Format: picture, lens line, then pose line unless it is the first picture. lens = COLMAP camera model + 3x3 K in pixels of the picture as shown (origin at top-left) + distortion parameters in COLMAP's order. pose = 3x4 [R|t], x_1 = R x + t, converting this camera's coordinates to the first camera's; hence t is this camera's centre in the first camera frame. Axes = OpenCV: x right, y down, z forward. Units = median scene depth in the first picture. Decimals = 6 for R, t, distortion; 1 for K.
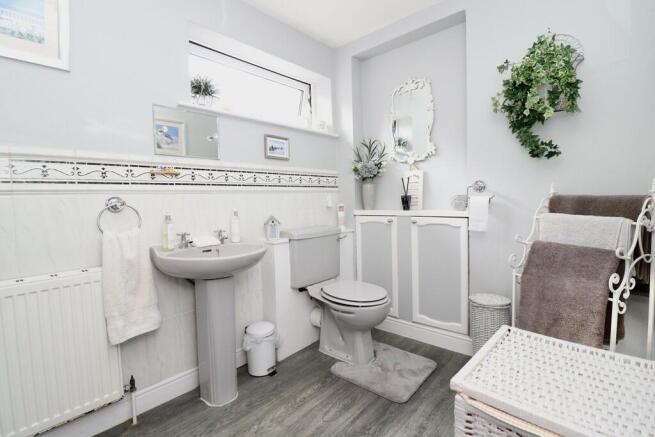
lens RADIAL K [[317.5, 0, 324.8], [0, 317.5, 213.9], [0, 0, 1]] dist [0.000562, -0.015632]
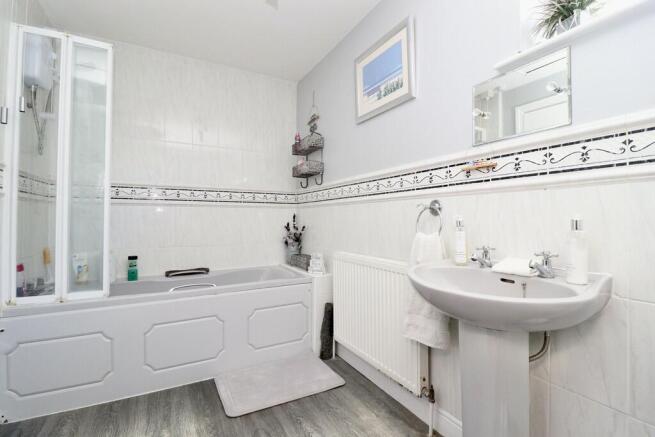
lens RADIAL K [[317.5, 0, 324.8], [0, 317.5, 213.9], [0, 0, 1]] dist [0.000562, -0.015632]
pose [[-0.328836, 0.033719, -0.943785, 0.374538], [0.002808, 0.999393, 0.034728, -0.044589], [0.944383, 0.008769, -0.328731, 0.932317]]
